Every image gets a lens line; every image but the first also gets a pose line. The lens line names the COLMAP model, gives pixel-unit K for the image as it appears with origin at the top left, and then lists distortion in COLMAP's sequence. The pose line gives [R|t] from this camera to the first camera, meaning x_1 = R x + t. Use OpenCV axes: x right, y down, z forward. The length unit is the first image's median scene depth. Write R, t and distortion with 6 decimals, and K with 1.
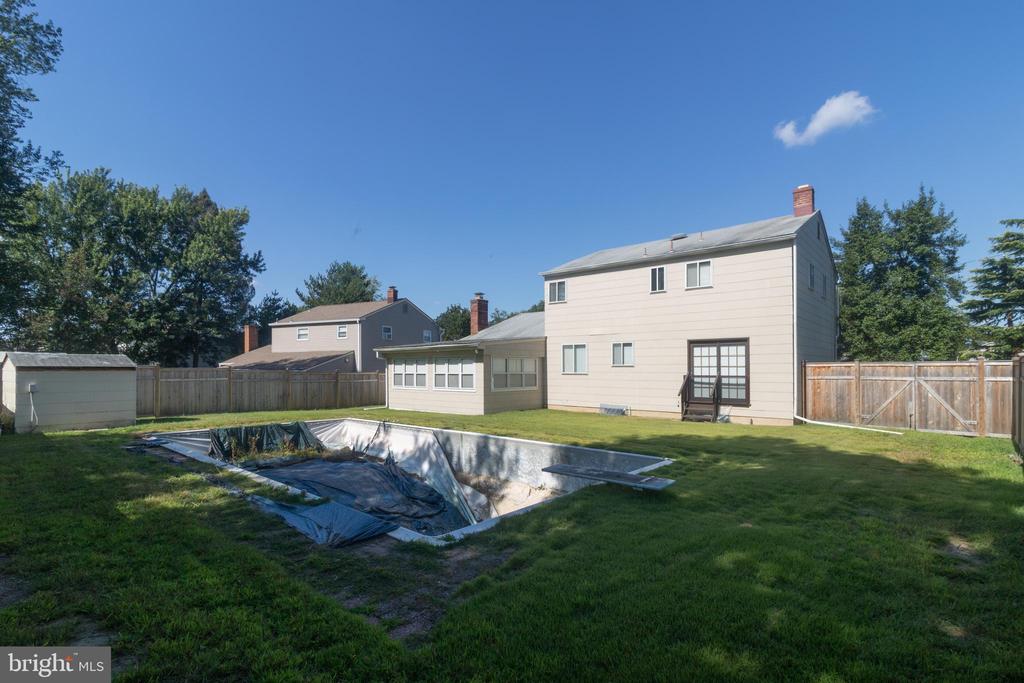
lens RADIAL K [[480.1, 0, 520.4], [0, 480.1, 369.6], [0, 0, 1]] dist [-0.000704, -0.000986]
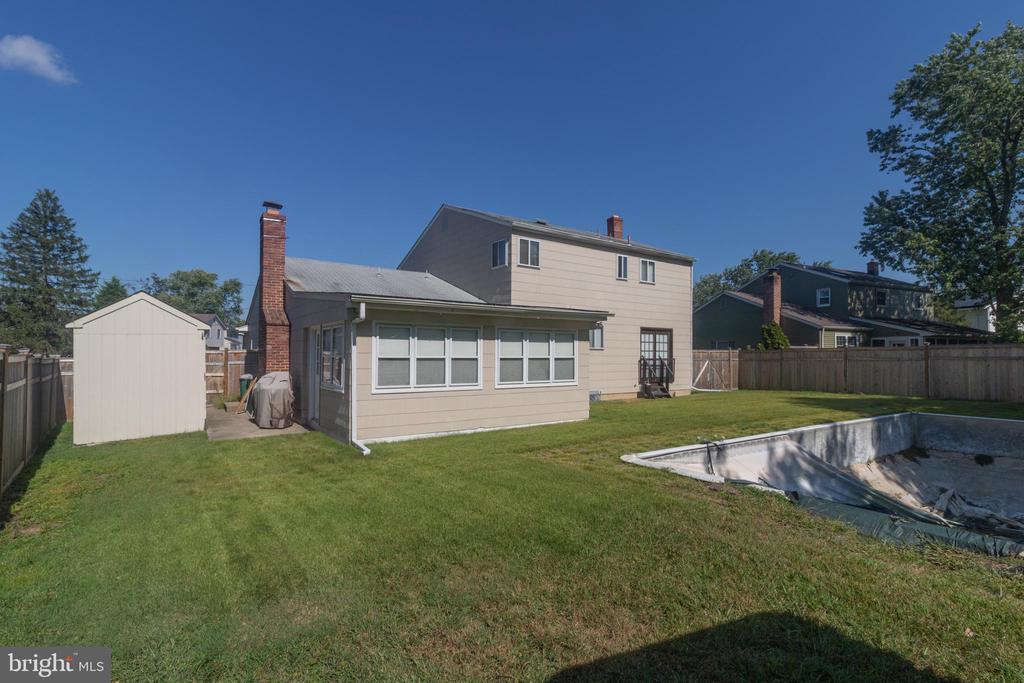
lens RADIAL K [[480.1, 0, 512.9], [0, 480.1, 347.2], [0, 0, 1]] dist [-0.000704, -0.000986]
pose [[0.287120, 0.017975, 0.957726, -0.717846], [-0.005028, 0.999838, -0.017258, 0.005728], [-0.957882, 0.000139, 0.287164, 0.847420]]
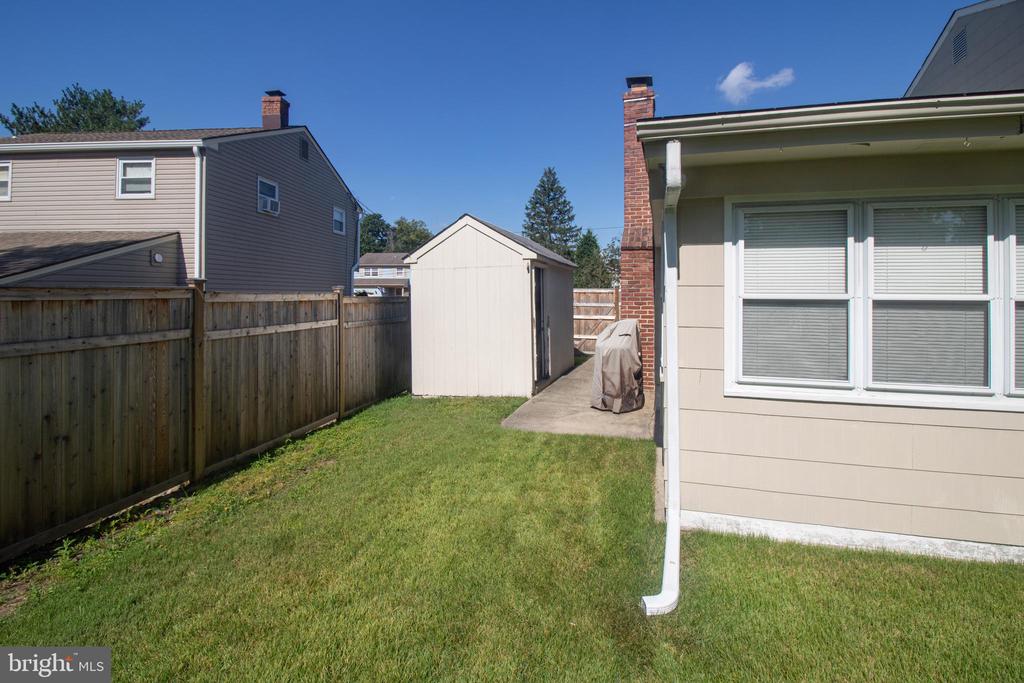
lens RADIAL K [[480.1, 0, 528.4], [0, 480.1, 290.7], [0, 0, 1]] dist [-0.000704, -0.000986]
pose [[0.916002, 0.007315, 0.401108, -0.434946], [-0.005223, 0.999966, -0.006309, 0.007206], [-0.401141, 0.003684, 0.916009, 0.987121]]
